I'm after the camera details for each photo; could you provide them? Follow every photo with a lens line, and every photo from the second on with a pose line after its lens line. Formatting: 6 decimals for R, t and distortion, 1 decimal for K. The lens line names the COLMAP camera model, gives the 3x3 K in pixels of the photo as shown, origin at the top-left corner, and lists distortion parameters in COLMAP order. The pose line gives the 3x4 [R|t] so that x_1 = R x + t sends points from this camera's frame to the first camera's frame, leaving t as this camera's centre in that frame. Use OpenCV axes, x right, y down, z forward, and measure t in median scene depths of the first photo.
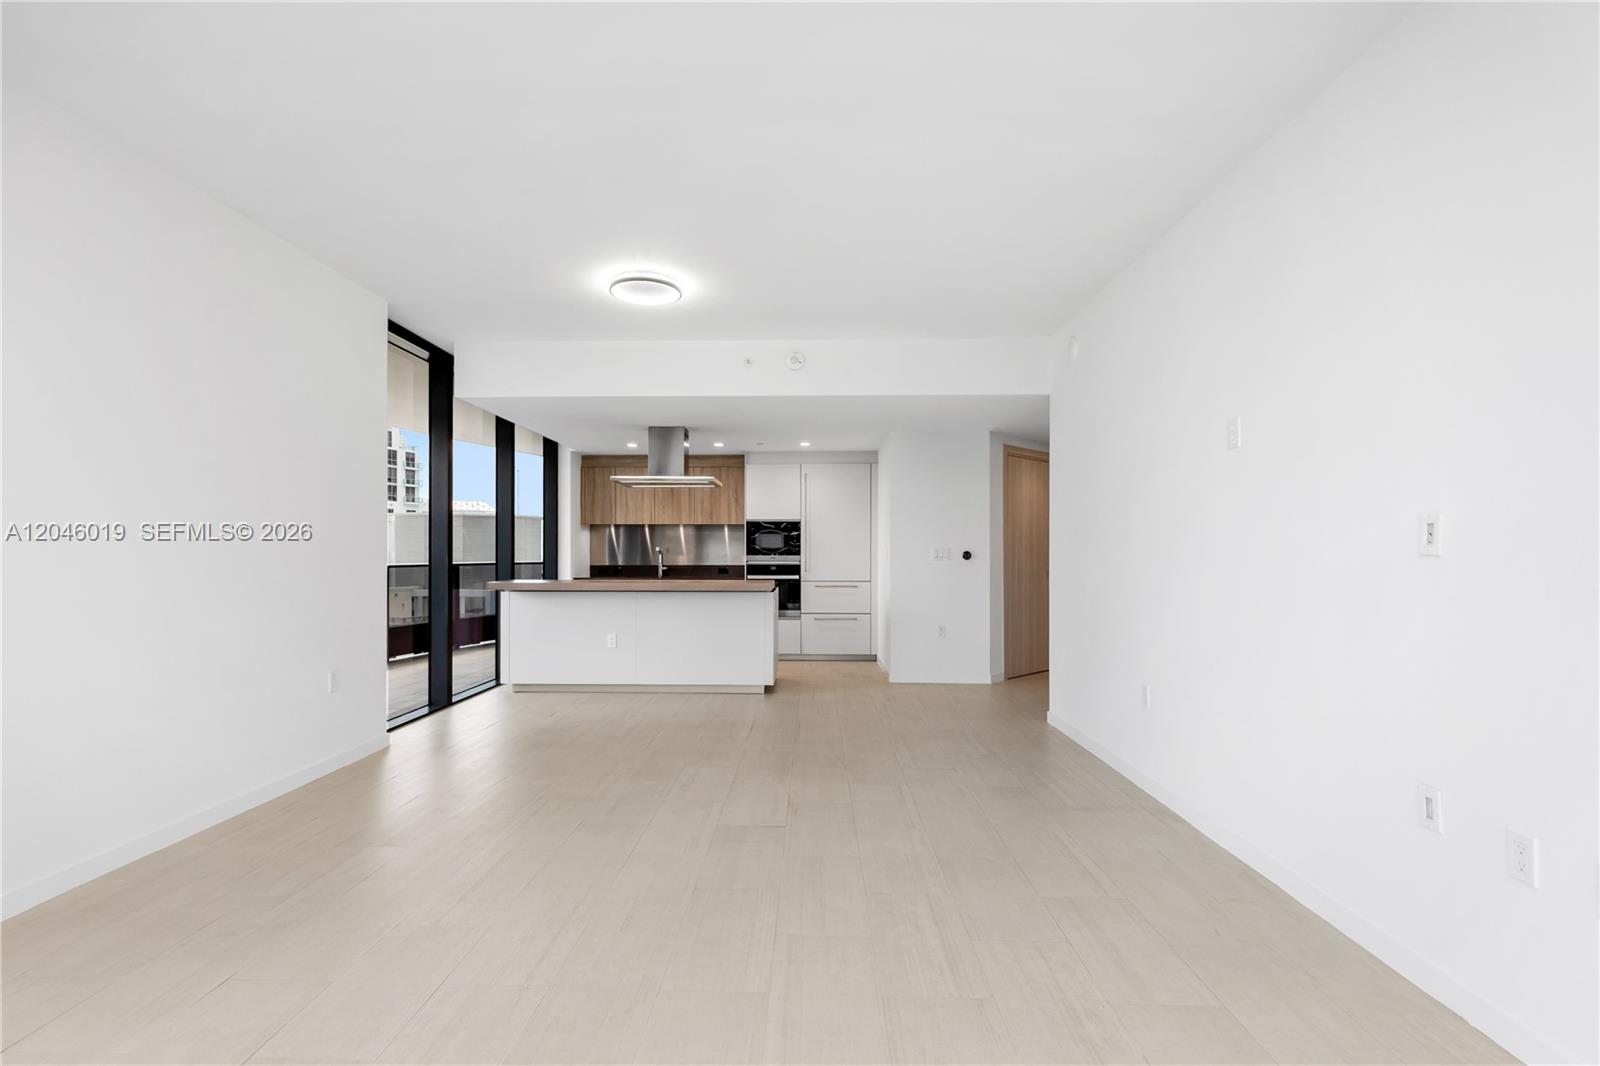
lens RADIAL K [[733.8, 0, 792.4], [0, 733.8, 541.0], [0, 0, 1]] dist [0.002629, -0.000176]
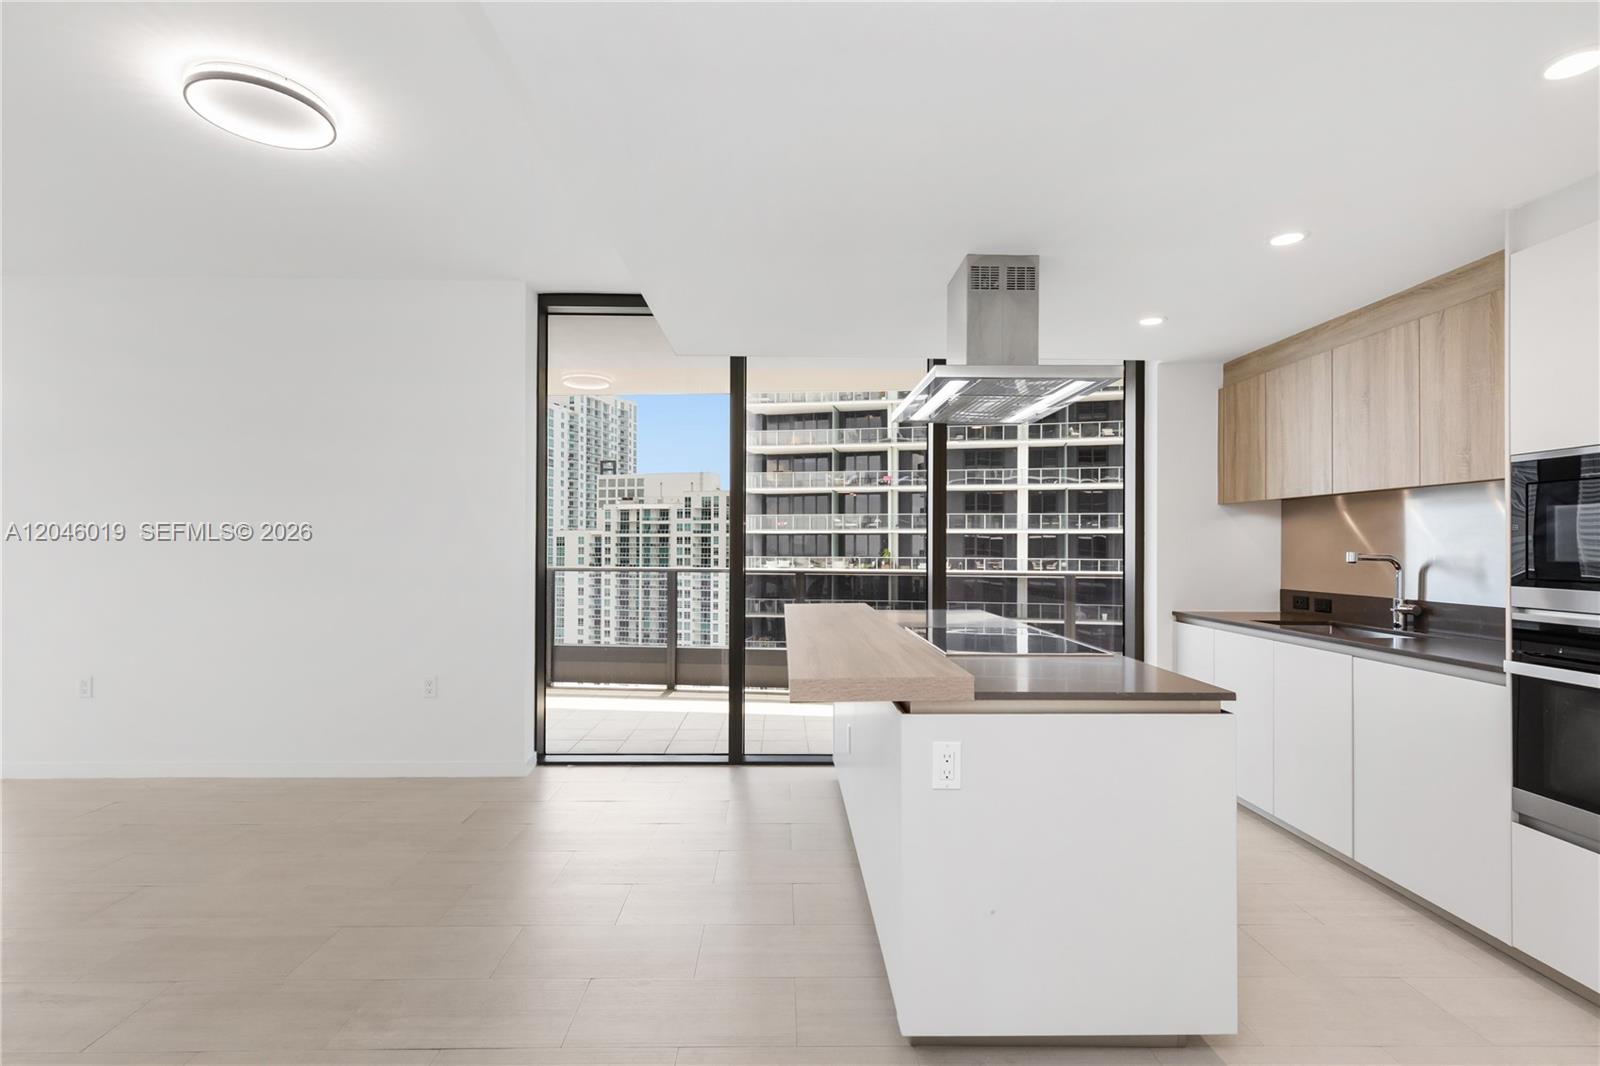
lens RADIAL K [[733.8, 0, 792.4], [0, 733.8, 541.0], [0, 0, 1]] dist [0.002629, -0.000176]
pose [[0.040860, -0.003953, -0.999157, 0.198434], [0.007626, 0.999964, -0.003644, 0.001546], [0.999136, -0.007470, 0.040888, 0.714056]]
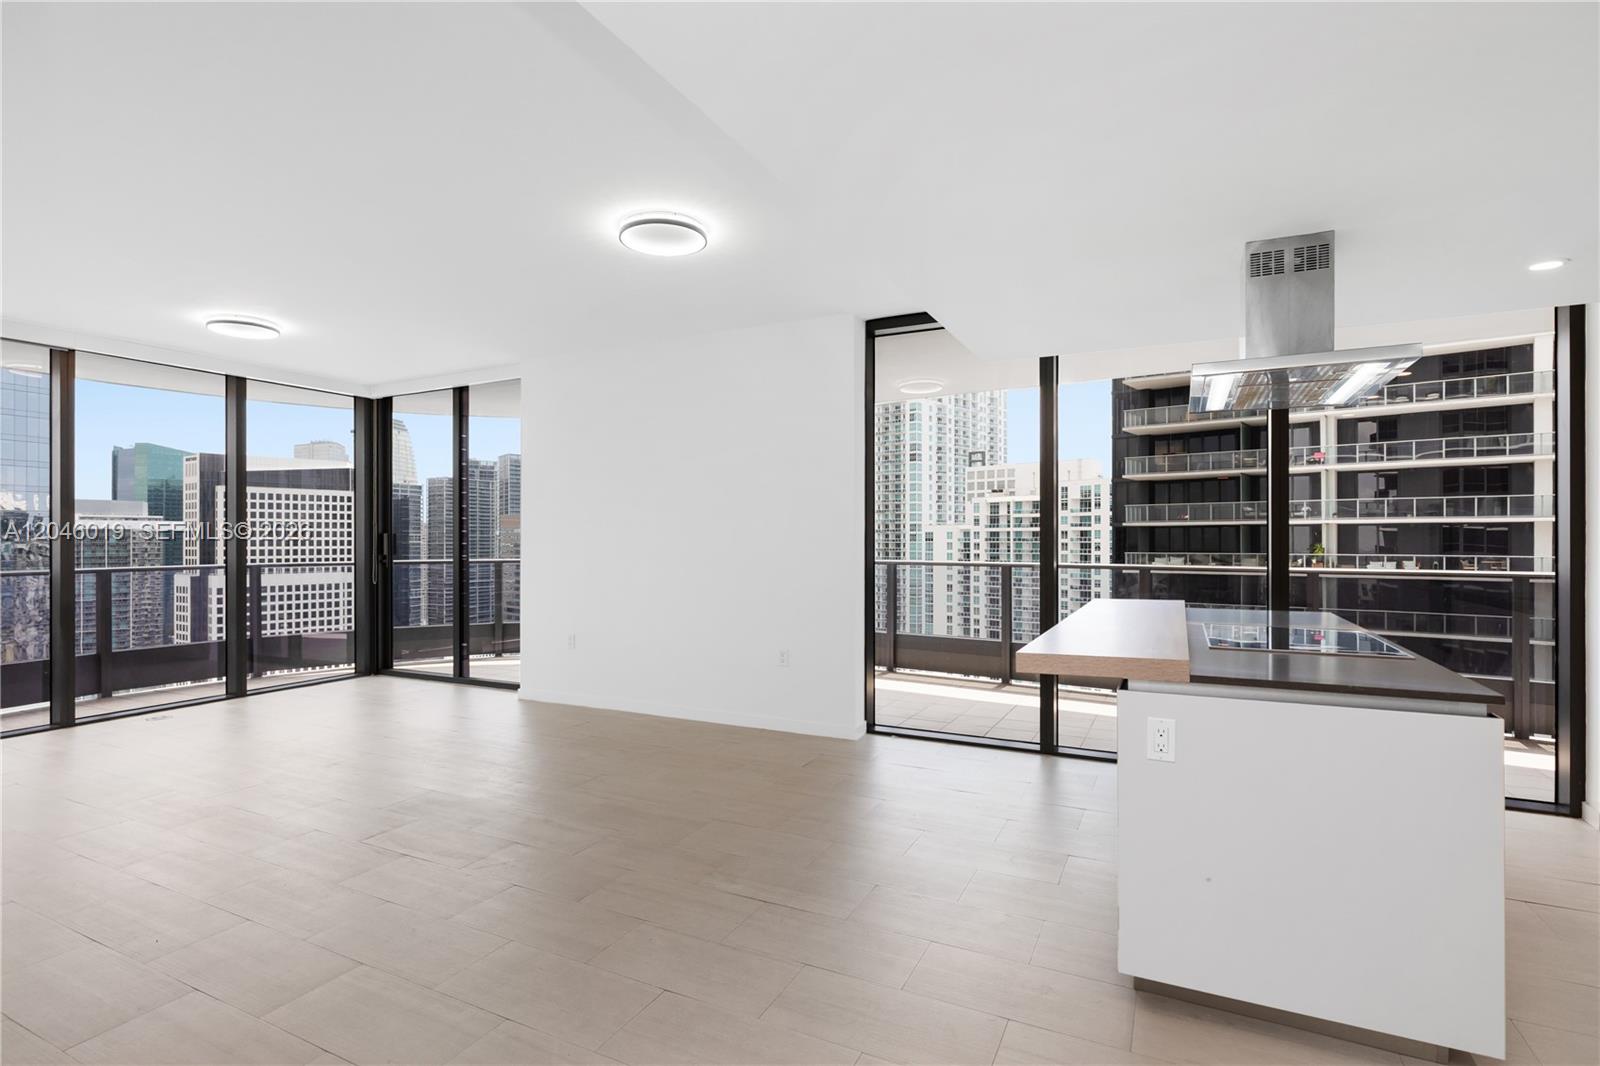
lens RADIAL K [[772.4, 0, 792.9], [0, 772.4, 537.9], [0, 0, 1]] dist [-0.004594, -0.001538]
pose [[-0.427012, -0.000238, -0.904246, 0.263363], [0.011385, 0.999919, -0.005639, 0.001726], [0.904174, -0.012703, -0.426975, 0.768790]]
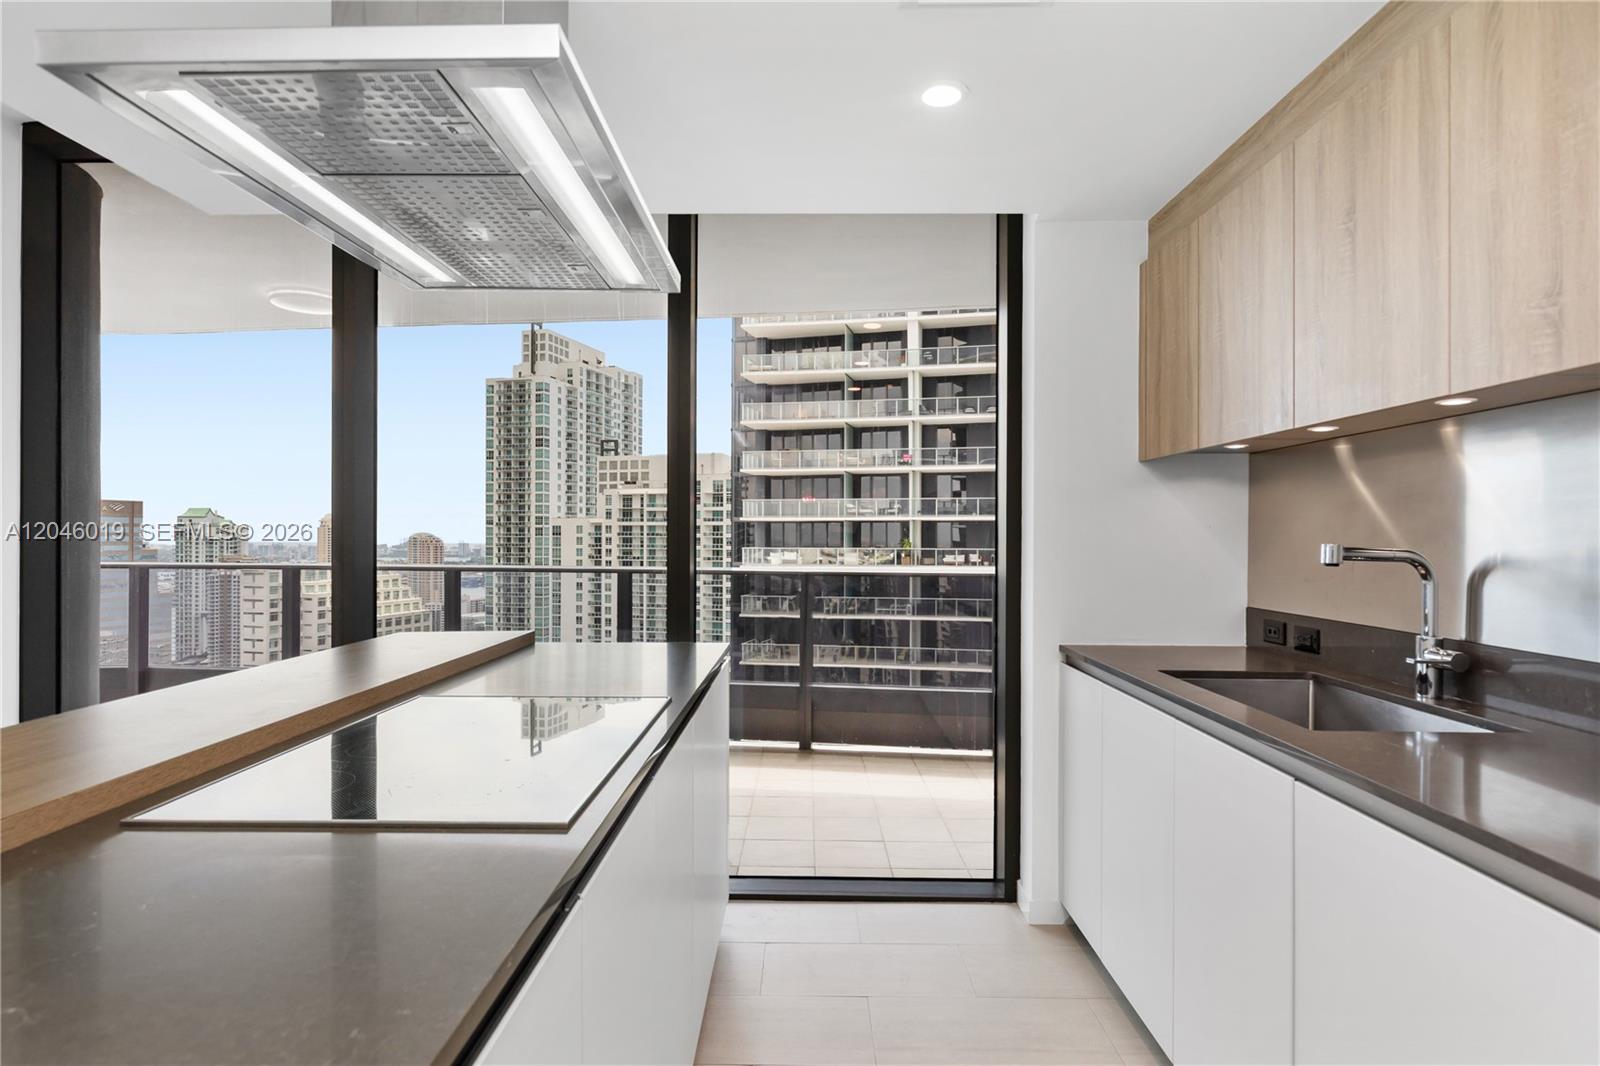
lens RADIAL K [[819.9, 0, 795.1], [0, 819.9, 536.0], [0, 0, 1]] dist [-0.001896, 0.000414]
pose [[0.008833, 0.003401, -0.999955, 0.032904], [0.007965, 0.999962, 0.003471, 0.004269], [0.999929, -0.007995, 0.008806, 0.887071]]
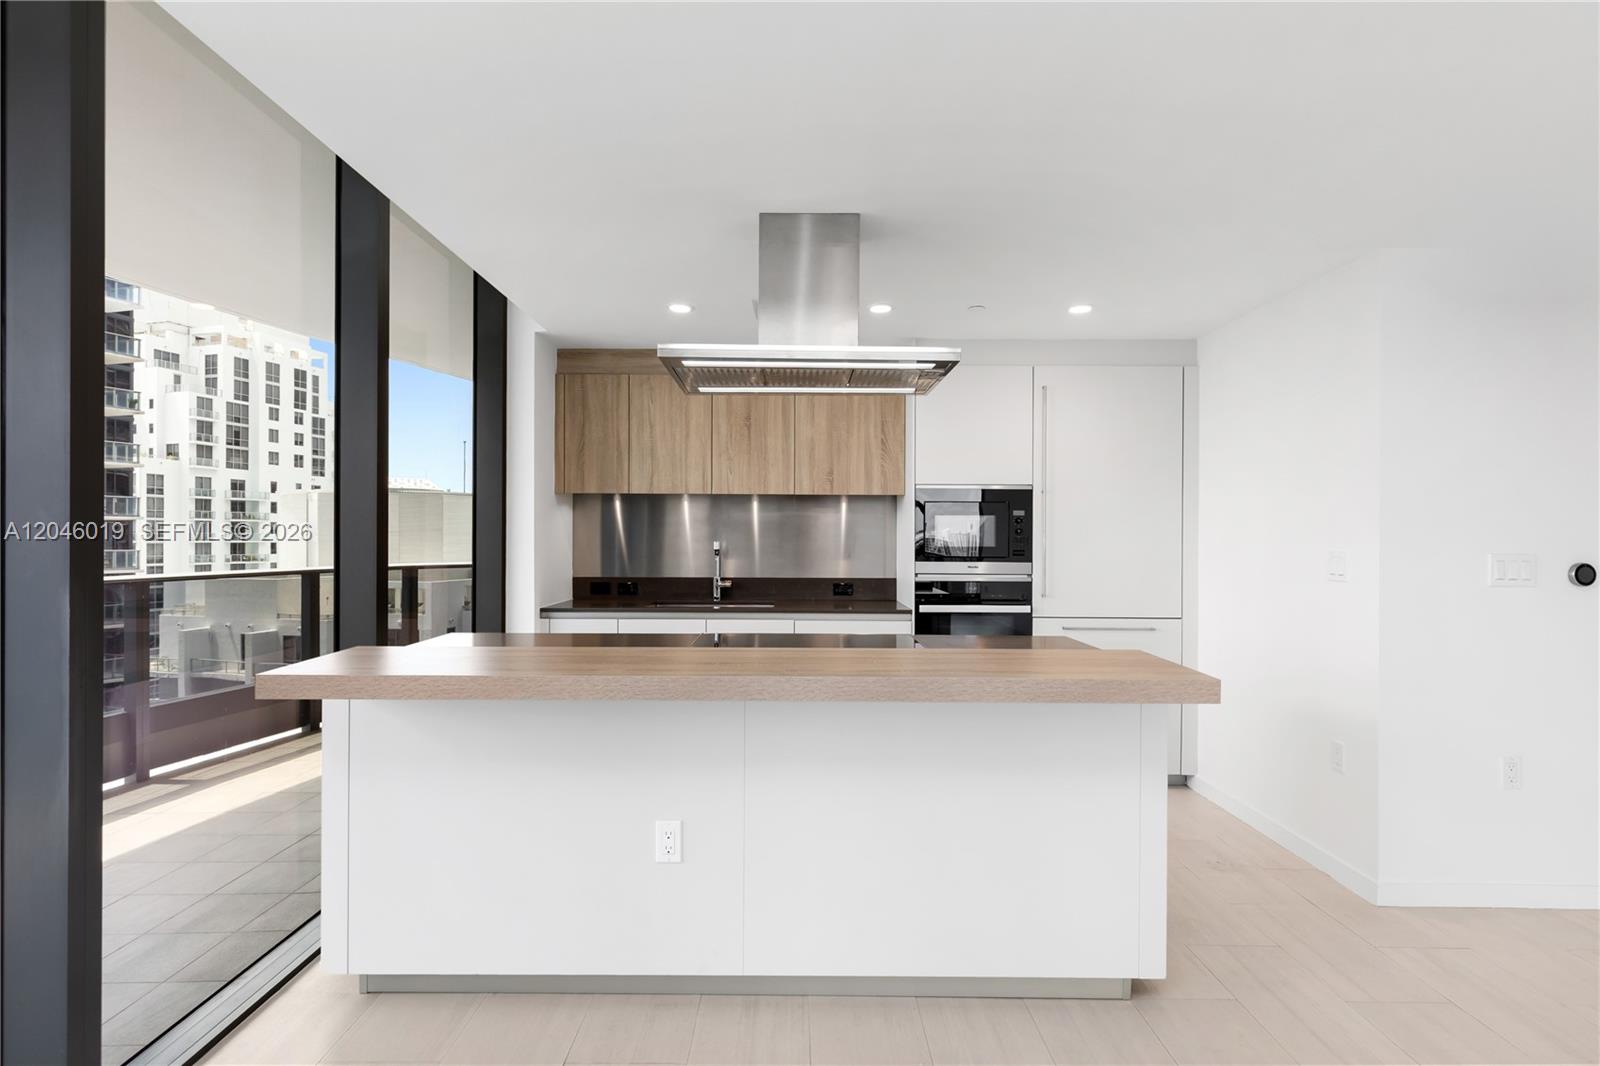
lens RADIAL K [[813.3, 0, 793.6], [0, 813.3, 532.4], [0, 0, 1]] dist [0.013217, 0.000171]
pose [[0.999704, 0.004212, 0.023966, -0.151064], [-0.004446, 0.999943, 0.009707, -0.003535], [-0.023924, -0.009811, 0.999666, 0.482975]]
